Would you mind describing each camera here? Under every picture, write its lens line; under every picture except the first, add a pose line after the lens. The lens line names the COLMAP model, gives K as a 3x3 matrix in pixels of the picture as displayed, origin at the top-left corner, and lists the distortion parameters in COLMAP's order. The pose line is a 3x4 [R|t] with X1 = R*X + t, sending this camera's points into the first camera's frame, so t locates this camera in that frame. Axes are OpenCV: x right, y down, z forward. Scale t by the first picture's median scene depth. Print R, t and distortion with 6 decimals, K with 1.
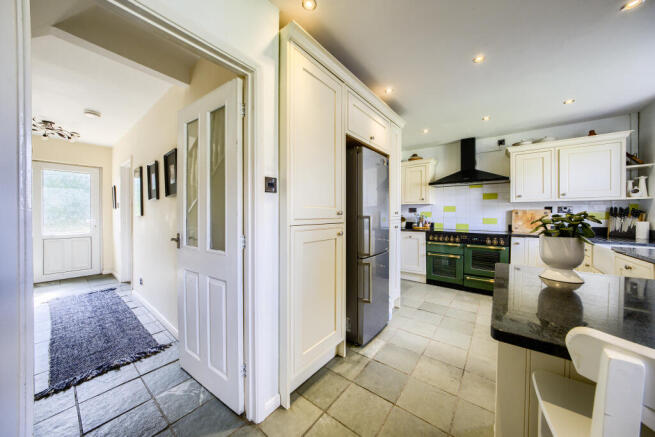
lens RADIAL K [[223.4, 0, 331.9], [0, 223.4, 214.2], [0, 0, 1]] dist [-0.016575, 0.001646]
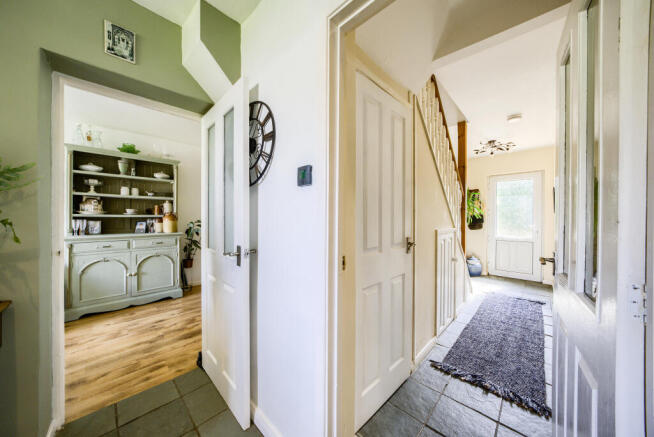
lens RADIAL K [[223.0, 0, 327.3], [0, 223.0, 219.1], [0, 0, 1]] dist [-0.016575, 0.001646]
pose [[-0.111192, 0.006243, -0.993779, -0.013296], [-0.010812, 0.999913, 0.007491, -0.000293], [0.993740, 0.011578, -0.111115, 0.326501]]
